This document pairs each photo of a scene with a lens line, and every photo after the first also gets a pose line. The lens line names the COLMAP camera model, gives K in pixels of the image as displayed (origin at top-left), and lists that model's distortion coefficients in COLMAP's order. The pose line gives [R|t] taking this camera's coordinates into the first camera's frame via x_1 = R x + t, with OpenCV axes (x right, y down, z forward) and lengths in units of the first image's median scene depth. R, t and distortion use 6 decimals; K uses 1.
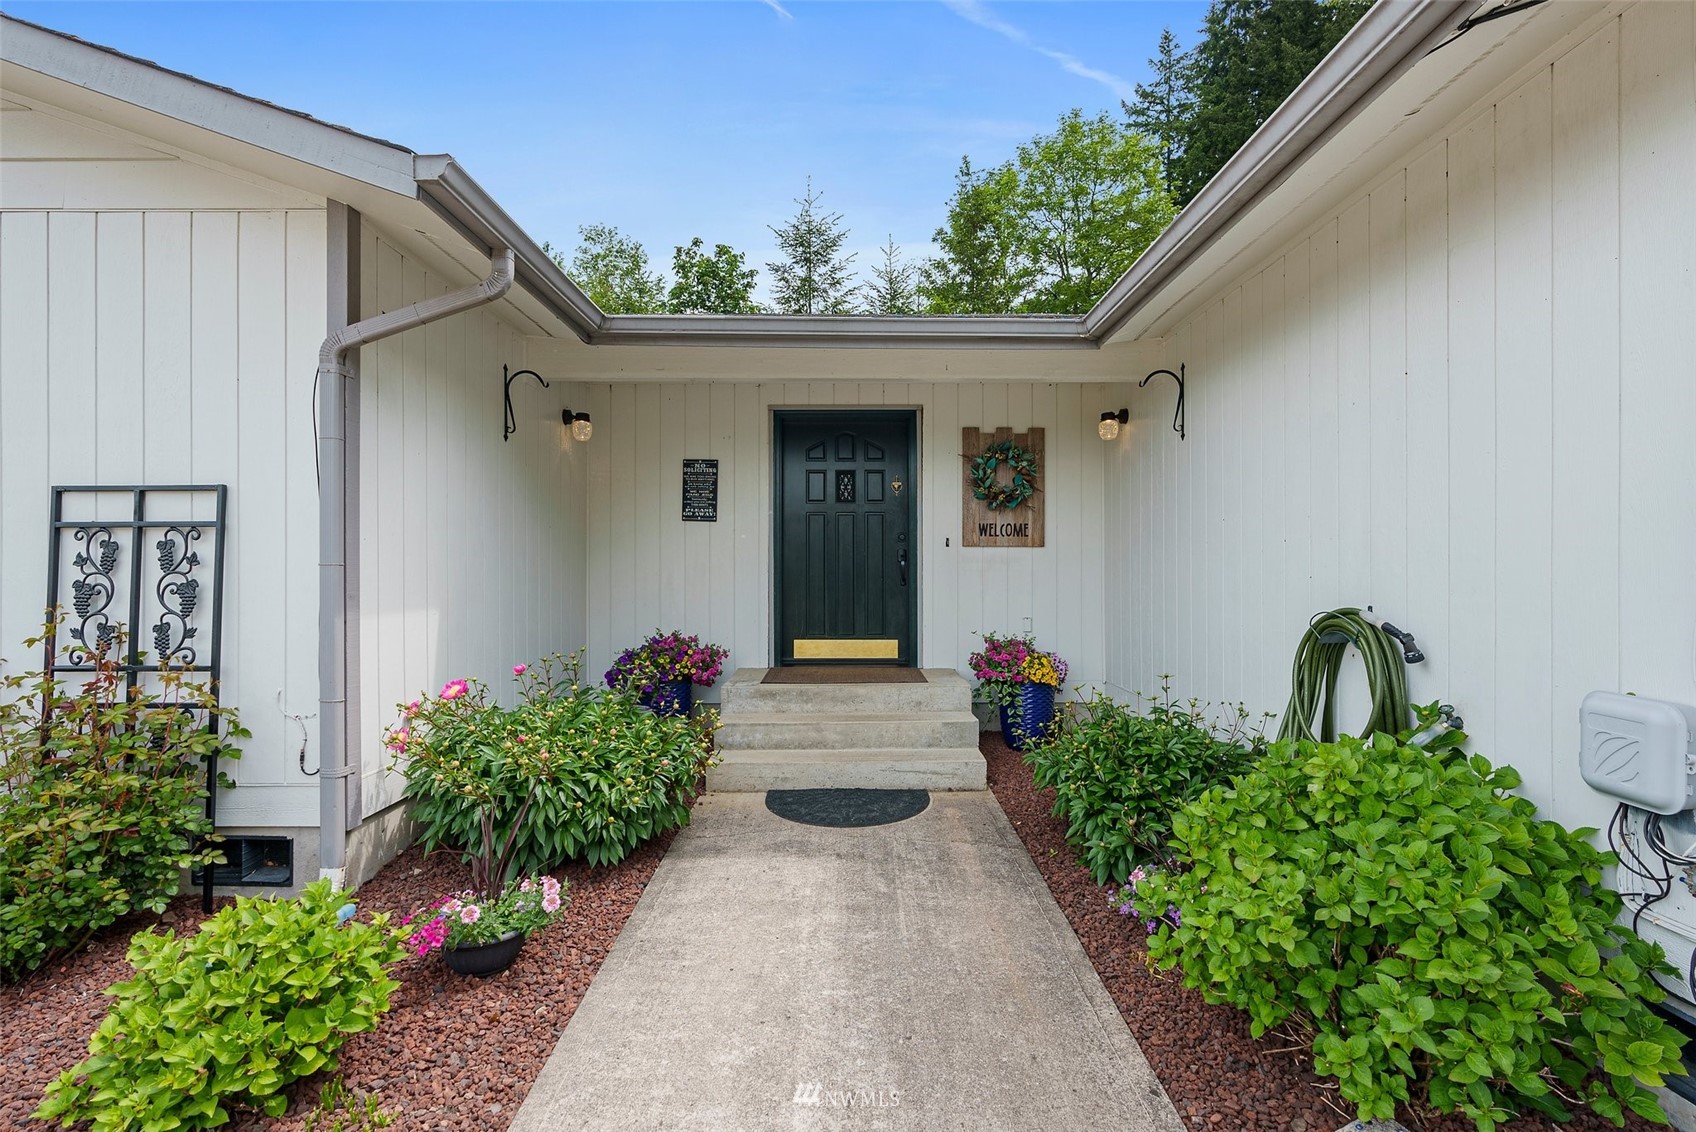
lens RADIAL K [[773.6, 0, 842.2], [0, 773.6, 562.6], [0, 0, 1]] dist [-0.003988, 0.000153]
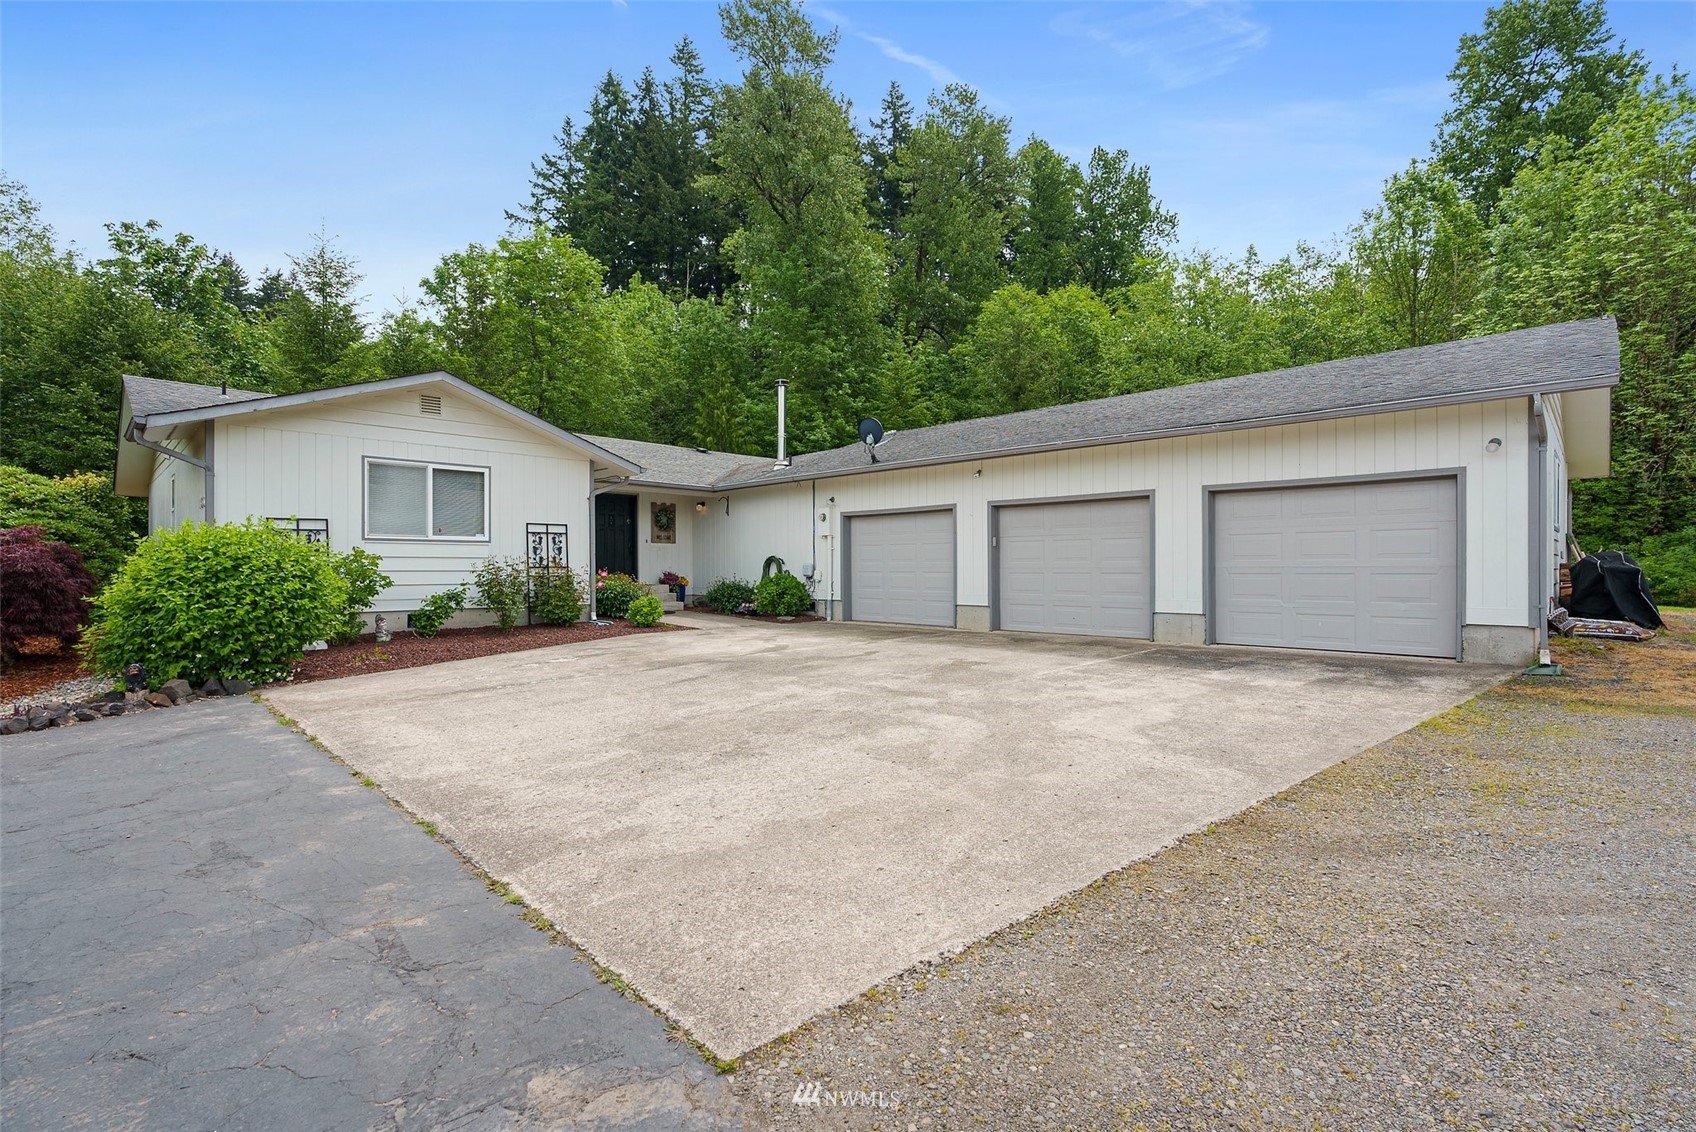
lens RADIAL K [[773.6, 0, 847.2], [0, 773.6, 566.6], [0, 0, 1]] dist [-0.003988, 0.000153]
pose [[0.698968, -0.000614, 0.715153, -1.539555], [-0.000873, 0.999998, 0.001712, 0.069131], [-0.715153, -0.001821, 0.698966, -1.707395]]
